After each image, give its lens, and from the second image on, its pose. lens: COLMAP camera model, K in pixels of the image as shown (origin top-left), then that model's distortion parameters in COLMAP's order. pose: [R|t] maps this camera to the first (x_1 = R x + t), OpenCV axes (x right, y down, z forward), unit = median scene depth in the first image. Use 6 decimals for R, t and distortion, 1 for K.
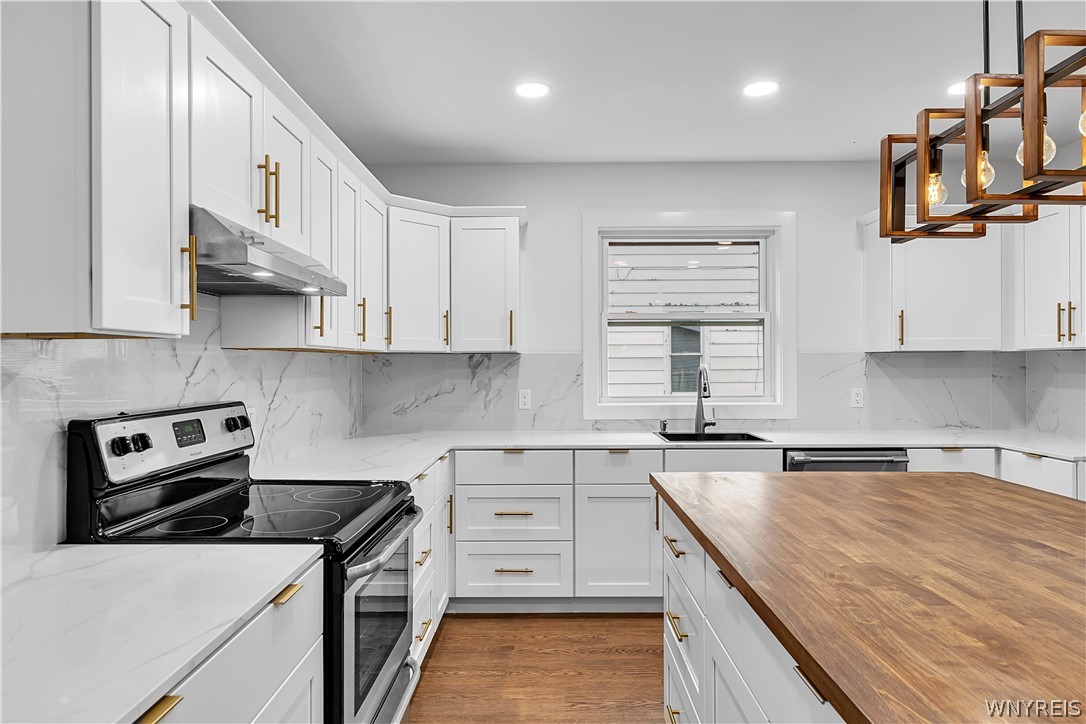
lens RADIAL K [[651.0, 0, 546.0], [0, 651.0, 362.4], [0, 0, 1]] dist [0.002008, -0.001017]
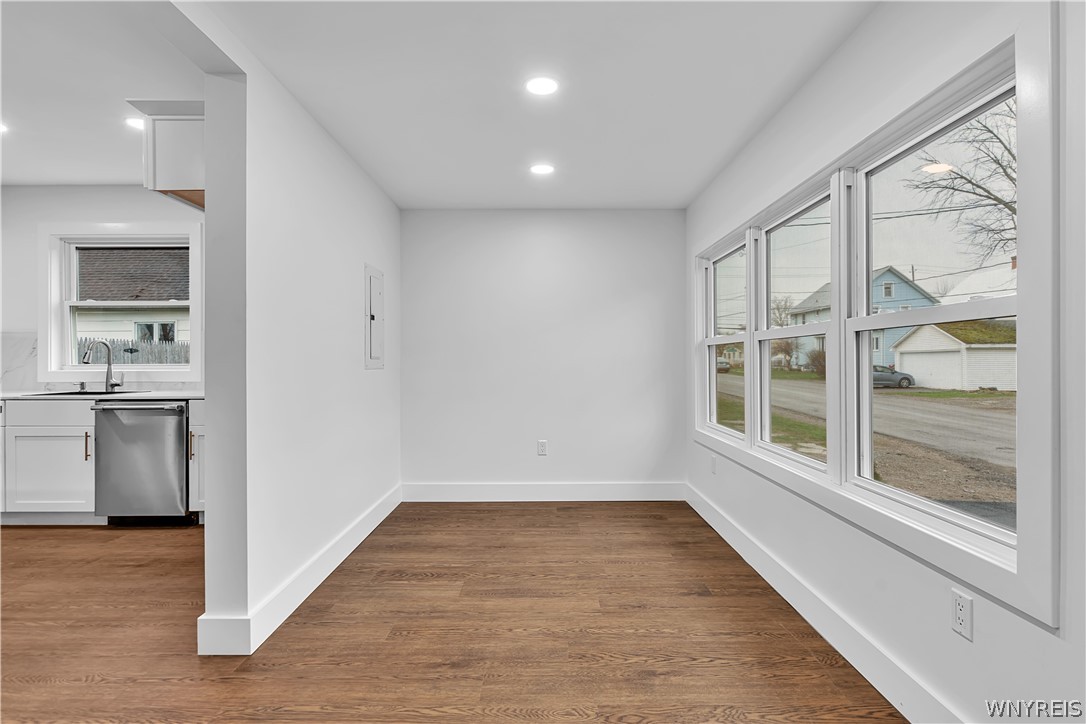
lens RADIAL K [[529.7, 0, 545.4], [0, 529.7, 361.0], [0, 0, 1]] dist [0.009014, -0.003931]
pose [[0.999998, 0.001481, 0.001638, 1.173350], [-0.001480, 0.999998, -0.001064, 0.049185], [-0.001640, 0.001061, 0.999998, -0.074428]]
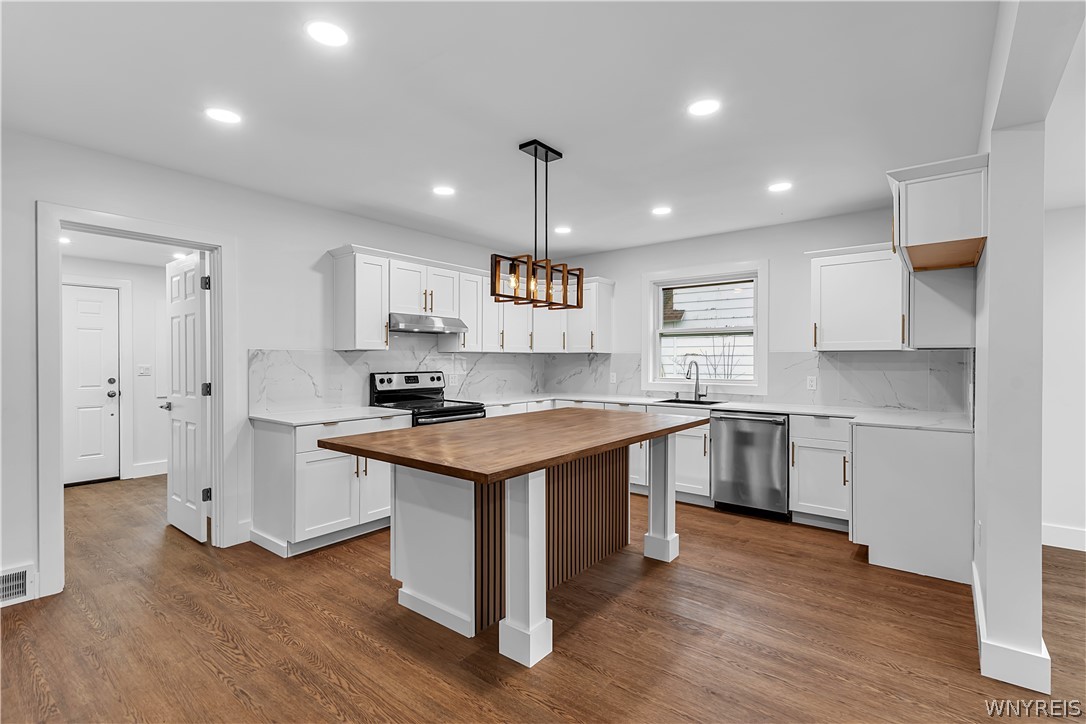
lens RADIAL K [[503.9, 0, 546.7], [0, 503.9, 362.3], [0, 0, 1]] dist [0.012155, -0.003830]
pose [[0.788388, 0.008255, -0.615123, 0.767380], [-0.003349, 0.999953, 0.009127, -0.000214], [0.615170, -0.005136, 0.788378, -0.270239]]
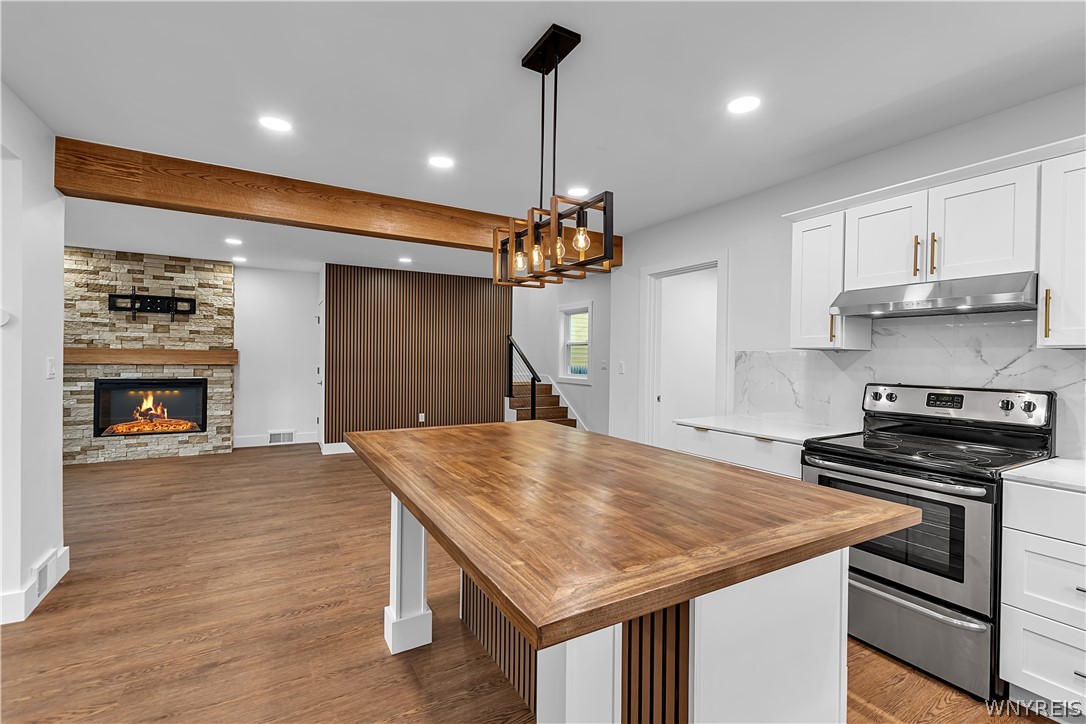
lens RADIAL K [[484.0, 0, 549.6], [0, 484.0, 361.0], [0, 0, 1]] dist [0.008572, -0.002724]
pose [[-0.860533, -0.003270, -0.509384, 0.526522], [-0.008565, 0.999931, 0.008049, 0.000811], [0.509322, 0.011289, -0.860502, 0.828748]]
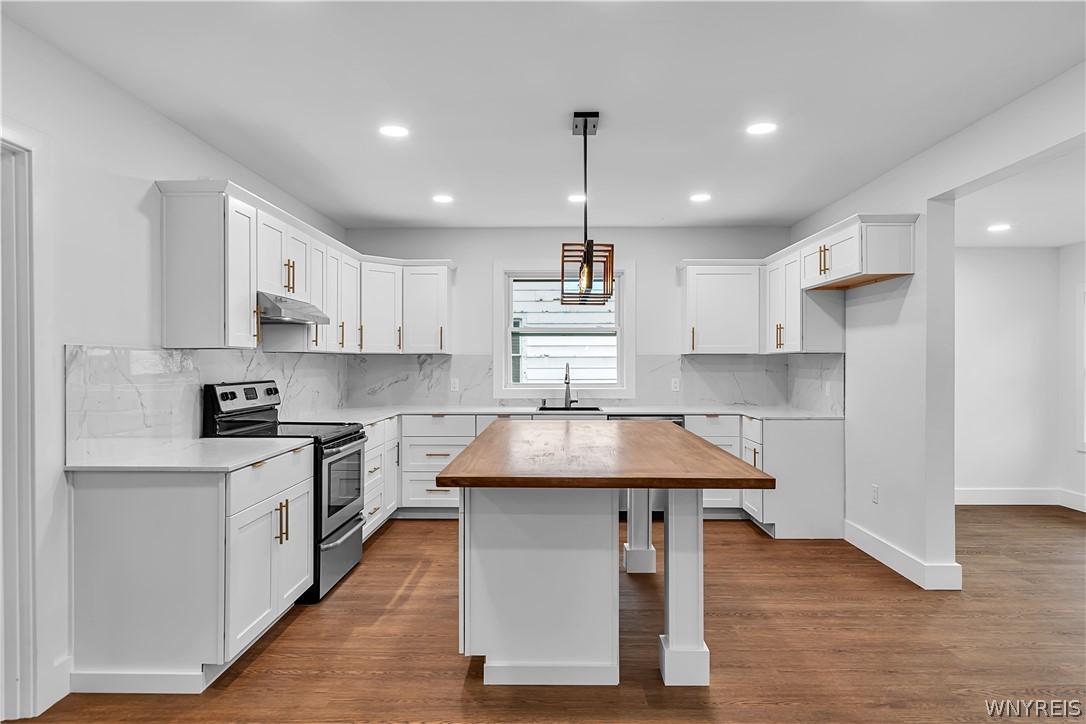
lens RADIAL K [[651.0, 0, 546.9], [0, 651.0, 361.7], [0, 0, 1]] dist [0.002008, -0.001017]
pose [[0.999948, 0.003919, -0.009418, 0.212904], [-0.003906, 0.999991, 0.001383, 0.000445], [0.009423, -0.001346, 0.999955, -0.548135]]
